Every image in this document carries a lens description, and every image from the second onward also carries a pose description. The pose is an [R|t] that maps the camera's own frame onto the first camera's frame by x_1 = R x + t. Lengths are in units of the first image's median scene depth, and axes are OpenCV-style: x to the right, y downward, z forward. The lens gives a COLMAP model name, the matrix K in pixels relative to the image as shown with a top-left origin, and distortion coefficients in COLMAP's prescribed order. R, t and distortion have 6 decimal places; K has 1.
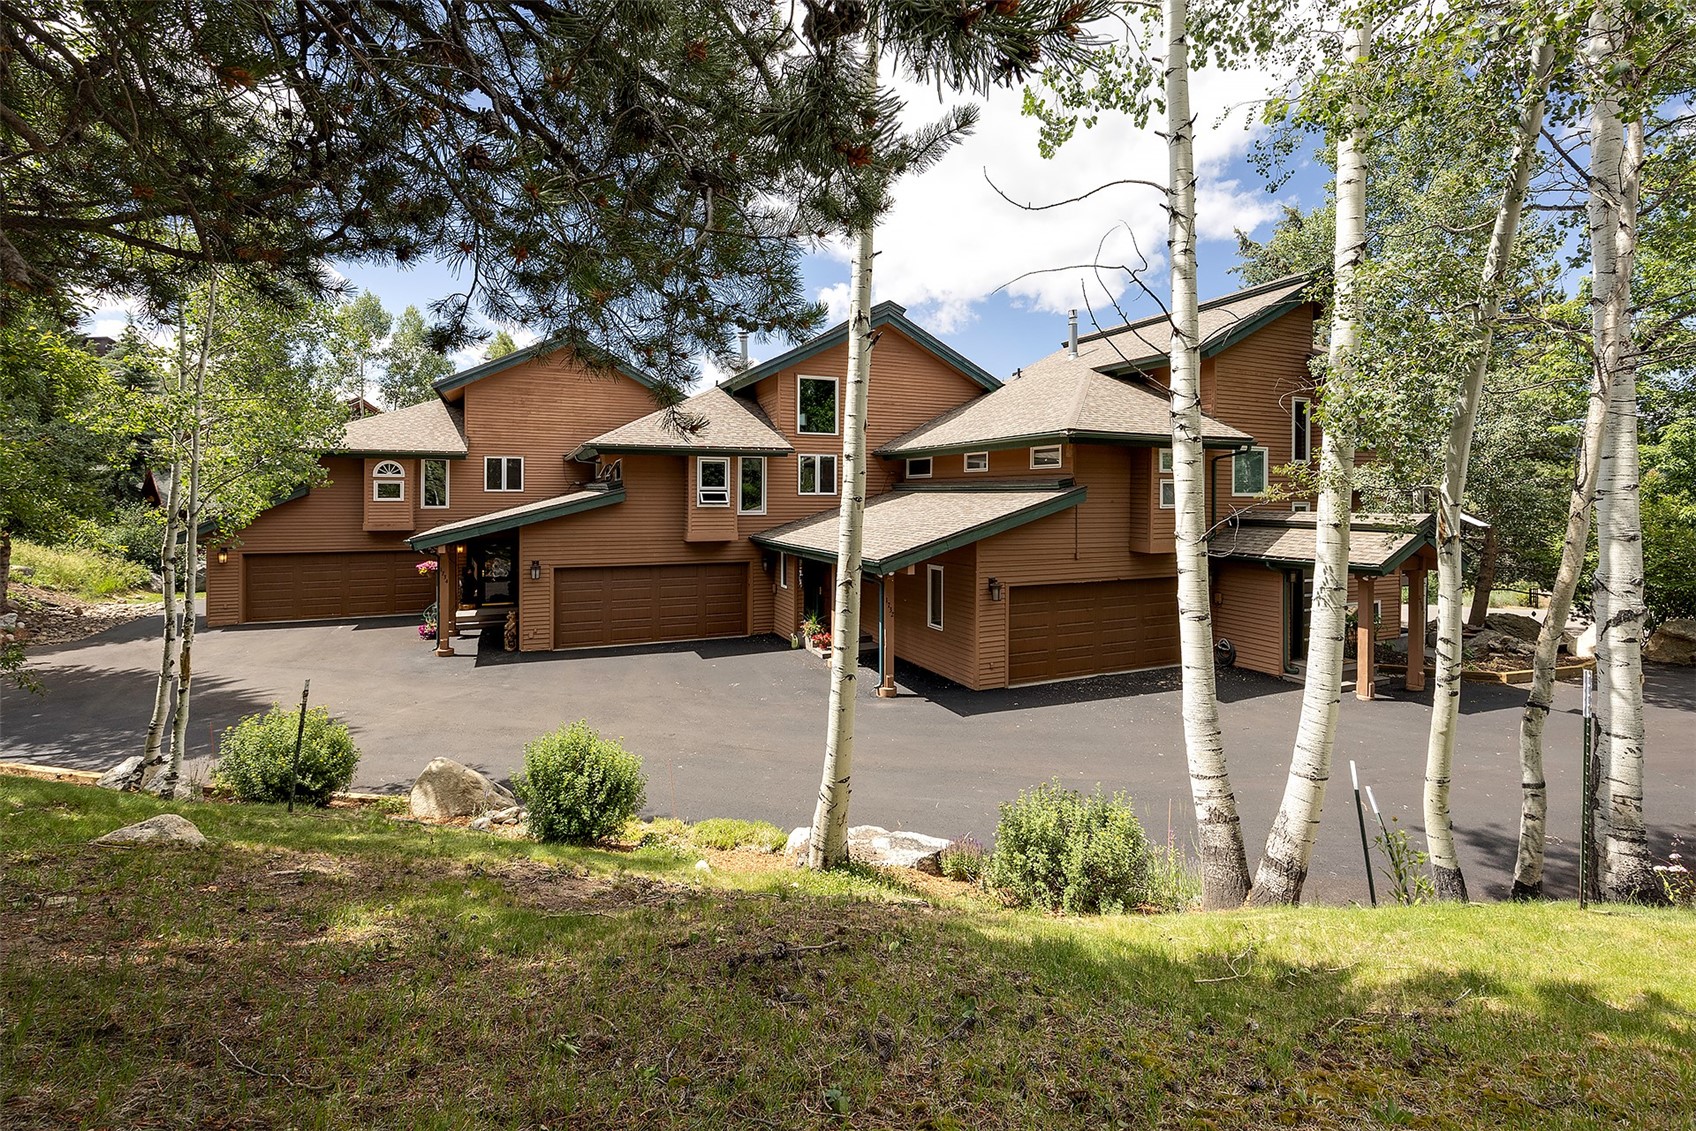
lens RADIAL K [[744.9, 0, 864.3], [0, 744.9, 500.9], [0, 0, 1]] dist [-0.014979, -0.000314]
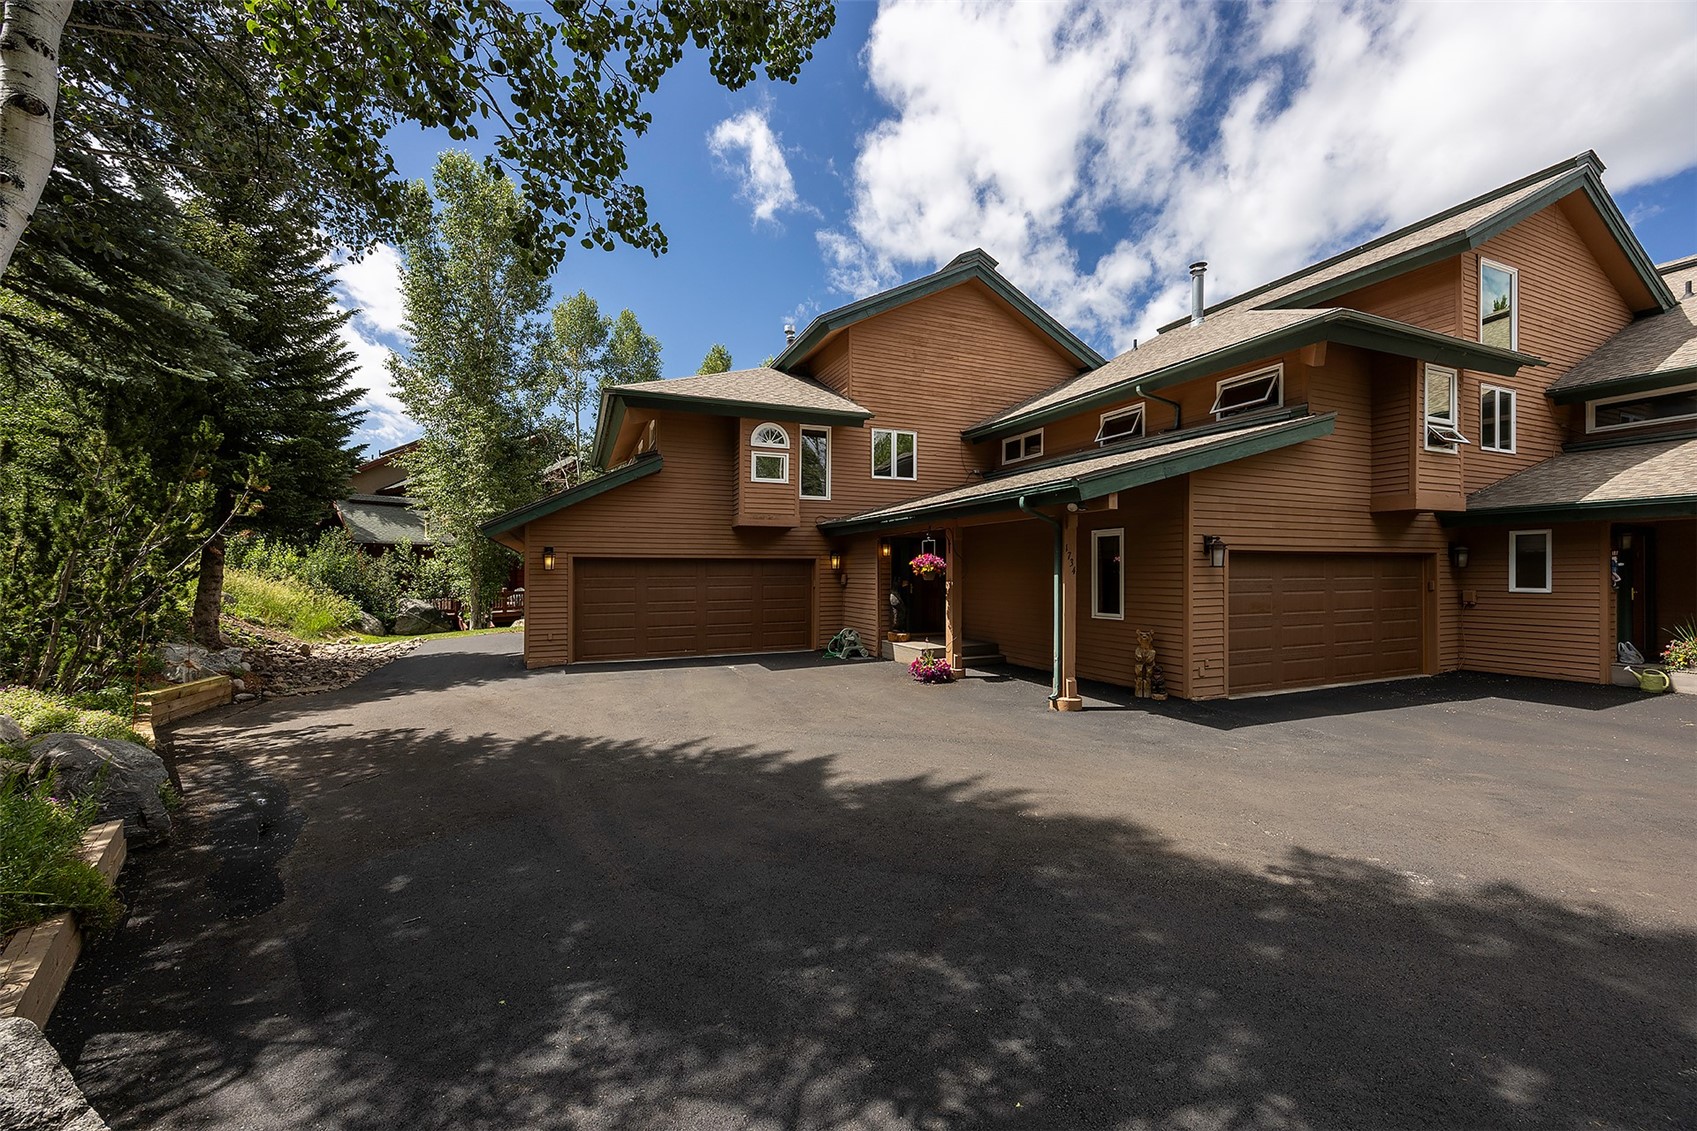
lens RADIAL K [[647.7, 0, 846.7], [0, 647.7, 561.5], [0, 0, 1]] dist [0.000544, 0.000223]
pose [[0.999293, -0.008956, -0.036510, -0.514037], [0.008016, 0.999634, -0.025820, 0.082685], [0.036728, 0.025509, 0.999000, 0.383182]]
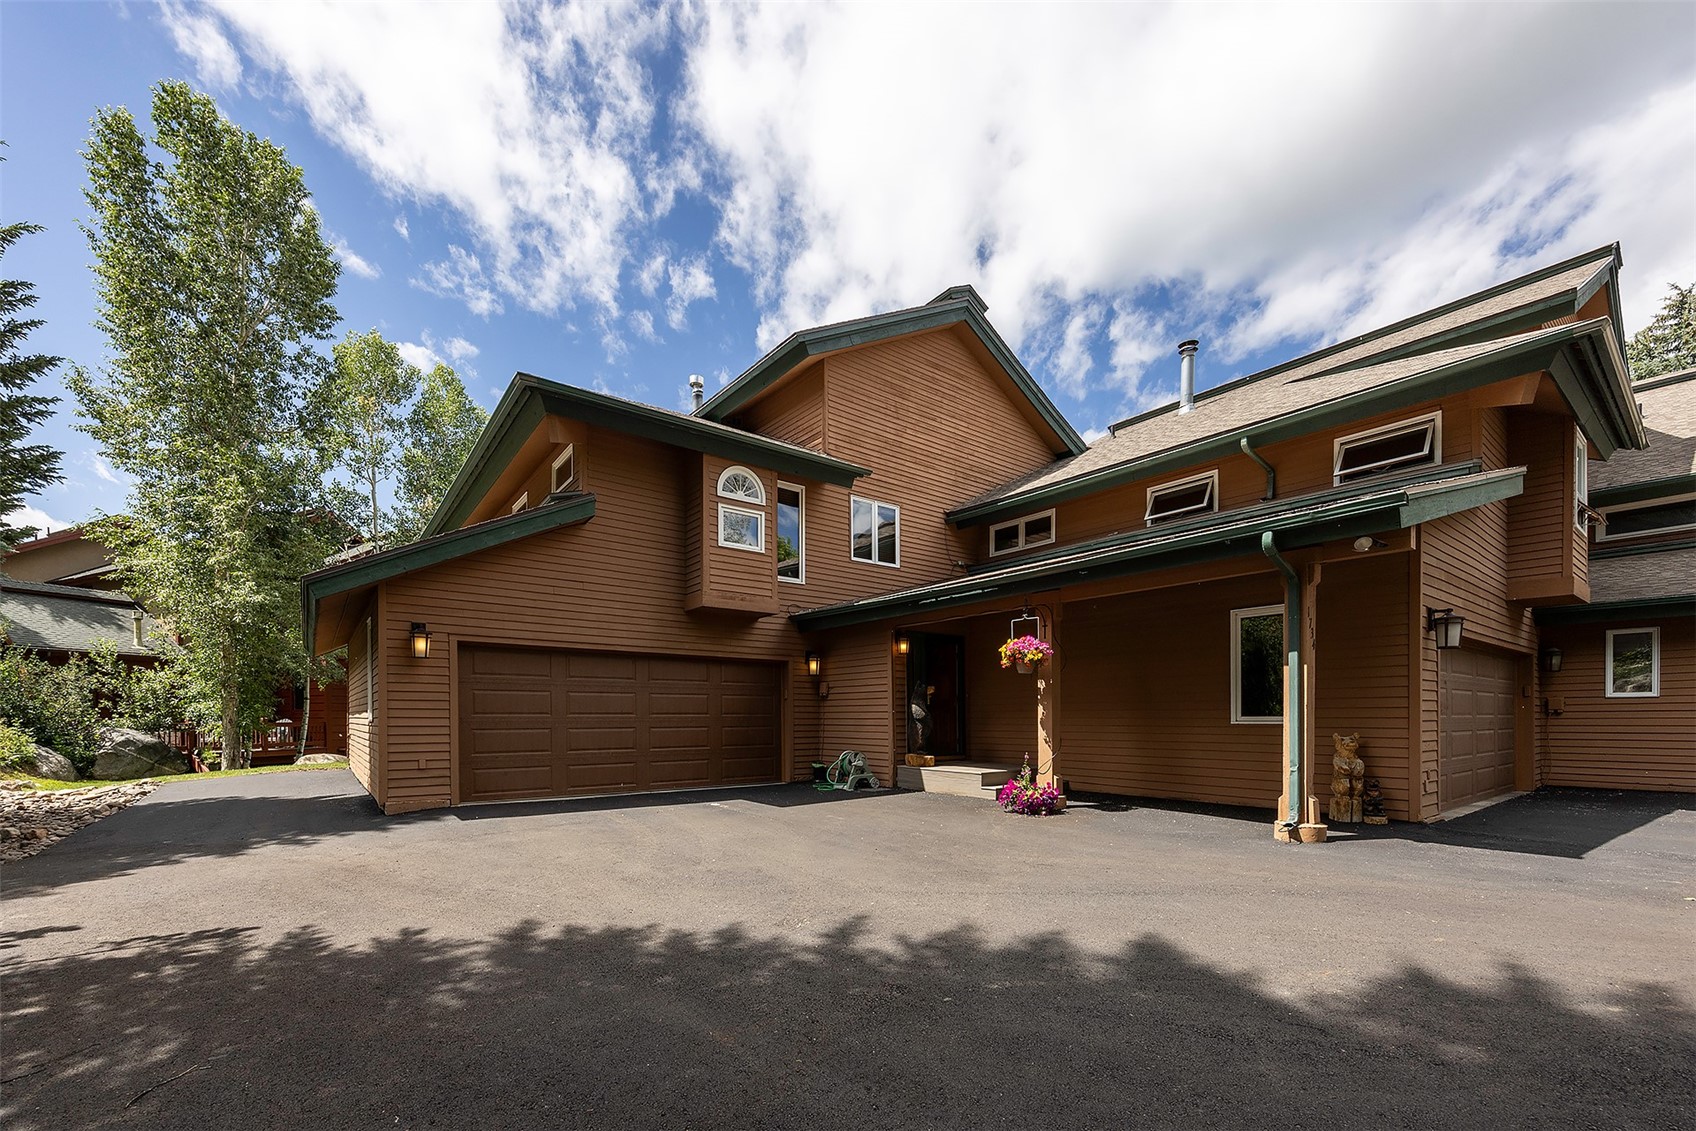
lens RADIAL K [[676.1, 0, 795.2], [0, 676.1, 721.2], [0, 0, 1]] dist [-0.003209, 0.000466]
pose [[0.982897, -0.006024, 0.184057, -0.644016], [0.006830, 0.999970, -0.003742, 0.107621], [-0.184029, 0.004935, 0.982908, 0.518840]]
